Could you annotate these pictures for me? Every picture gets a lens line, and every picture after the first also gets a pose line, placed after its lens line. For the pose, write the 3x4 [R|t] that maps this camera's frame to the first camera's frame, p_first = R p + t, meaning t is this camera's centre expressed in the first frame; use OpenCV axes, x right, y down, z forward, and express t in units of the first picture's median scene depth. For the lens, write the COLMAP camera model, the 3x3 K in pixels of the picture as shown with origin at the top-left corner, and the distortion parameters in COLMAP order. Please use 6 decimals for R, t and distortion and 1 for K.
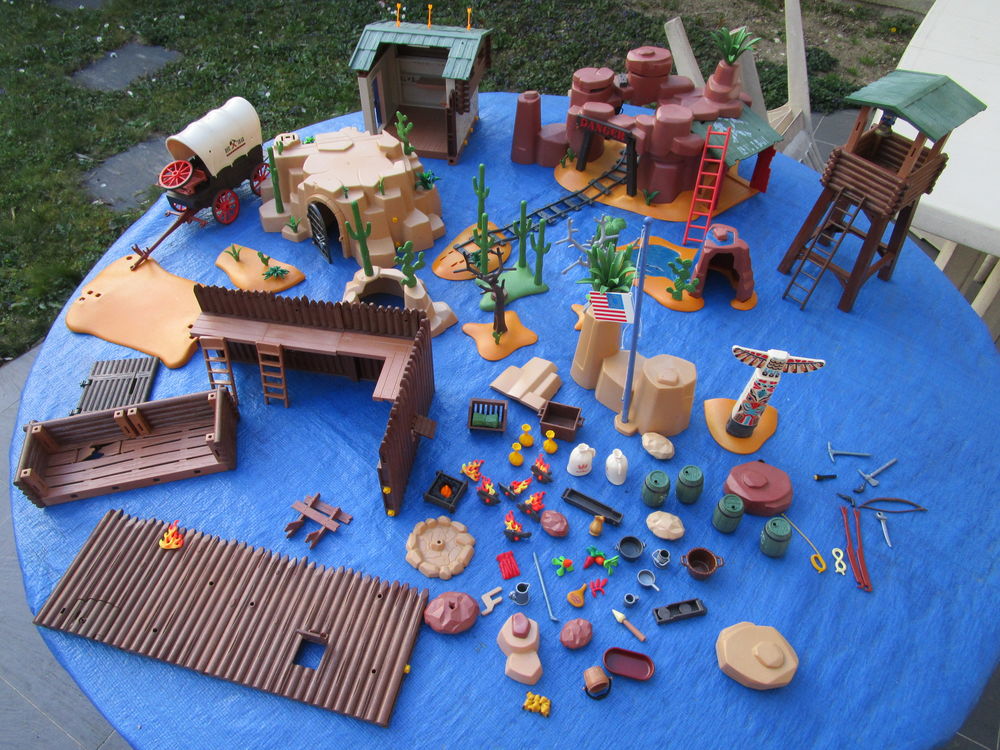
lens RADIAL K [[713.4, 0, 495.2], [0, 713.4, 376.1], [0, 0, 1]] dist [-0.026217, 0.003953]
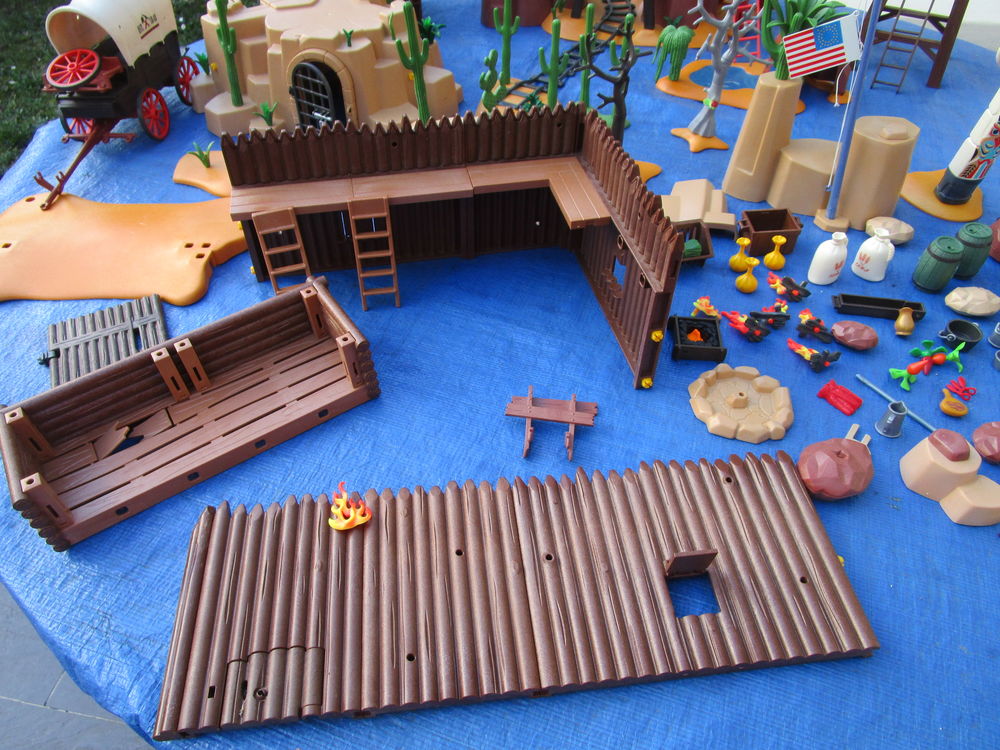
lens RADIAL K [[712.9, 0, 491.7], [0, 712.9, 376.4], [0, 0, 1]] dist [-0.019167, 0.000237]
pose [[0.934404, -0.258261, 0.245336, -0.373784], [0.270920, 0.962420, -0.018721, 0.135530], [-0.231281, 0.083959, 0.969257, 0.333088]]
